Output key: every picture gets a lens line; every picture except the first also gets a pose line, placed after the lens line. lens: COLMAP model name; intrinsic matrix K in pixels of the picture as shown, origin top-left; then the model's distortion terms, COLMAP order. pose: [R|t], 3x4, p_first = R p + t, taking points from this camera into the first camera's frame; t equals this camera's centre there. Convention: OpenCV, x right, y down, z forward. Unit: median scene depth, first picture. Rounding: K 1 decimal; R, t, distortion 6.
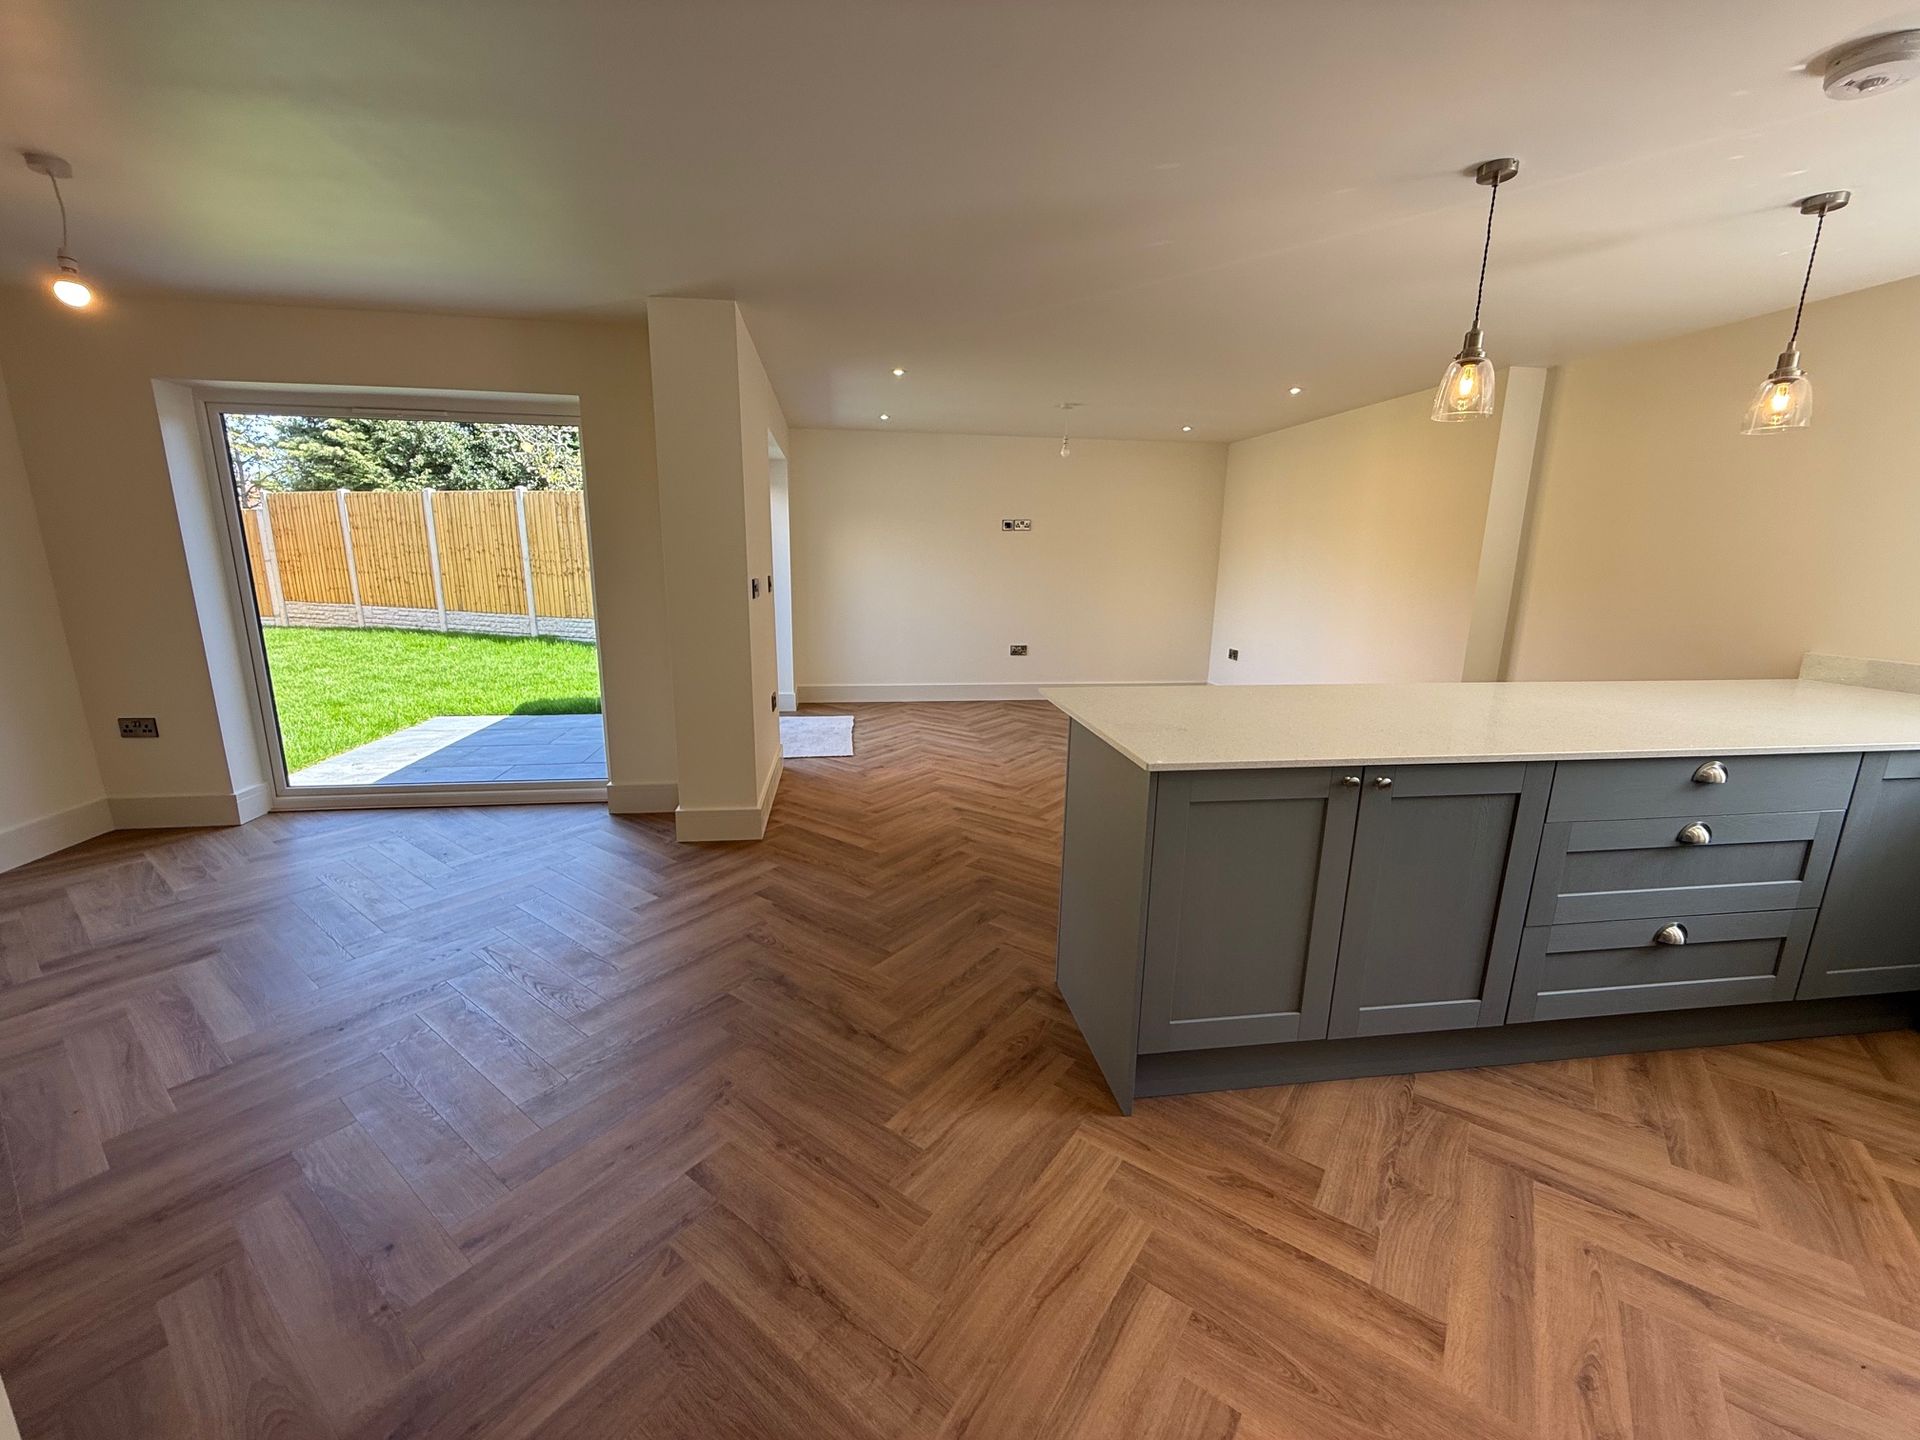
lens RADIAL K [[766.2, 0, 959.0], [0, 766.2, 722.3], [0, 0, 1]] dist [-0.003096, -0.000078]
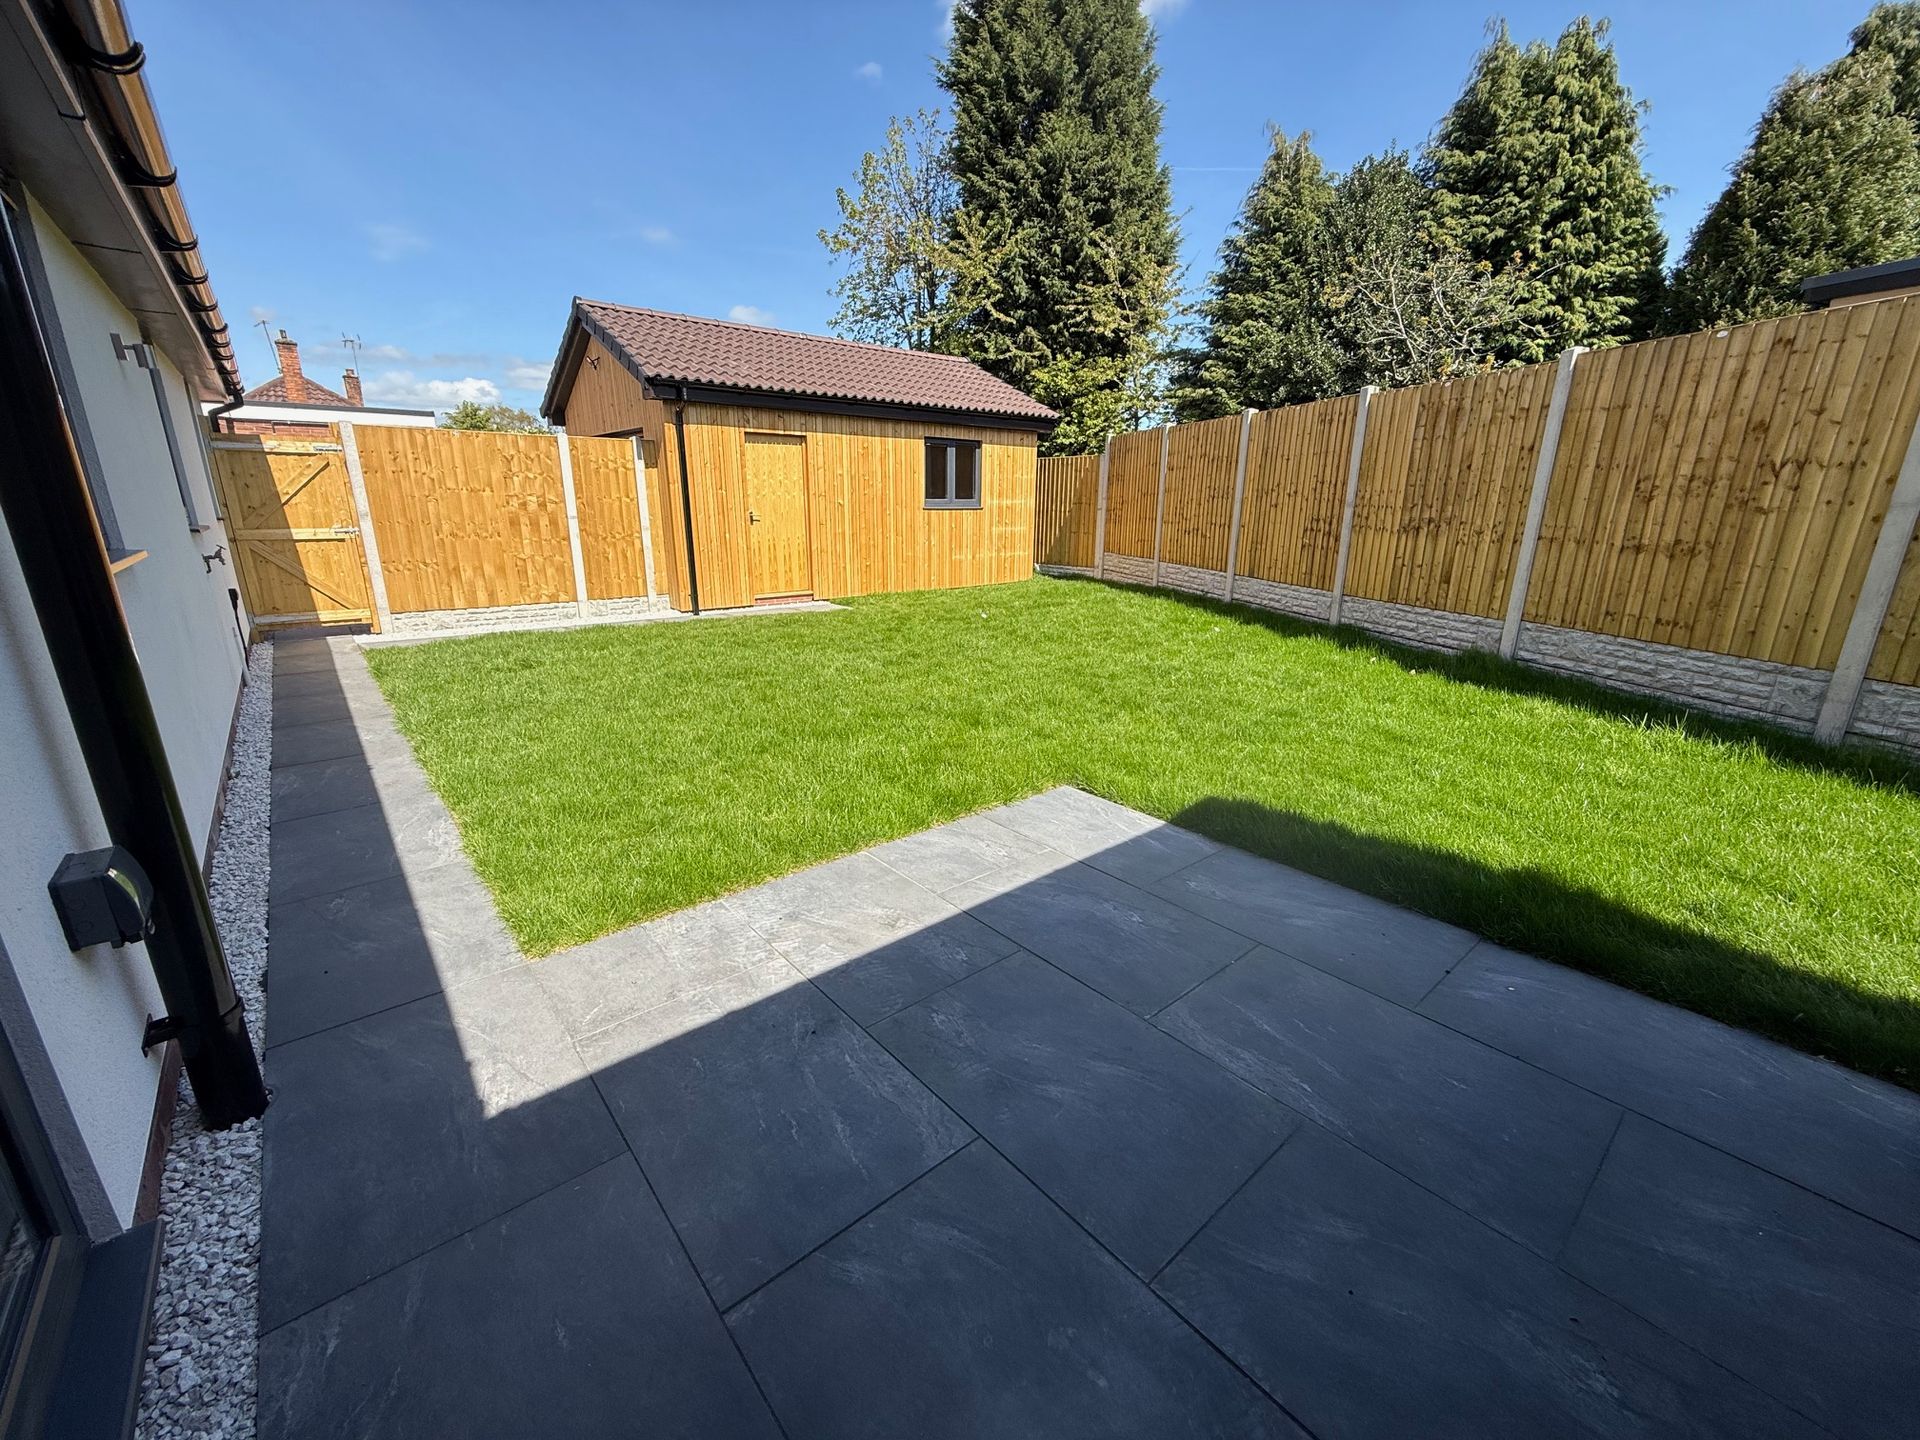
lens RADIAL K [[766.2, 0, 952.0], [0, 766.2, 726.5], [0, 0, 1]] dist [-0.003096, -0.000078]
pose [[0.525174, 0.230384, -0.819217, -0.163135], [-0.181335, 0.970844, 0.156777, -0.068366], [0.831451, 0.066218, 0.551639, 0.359367]]
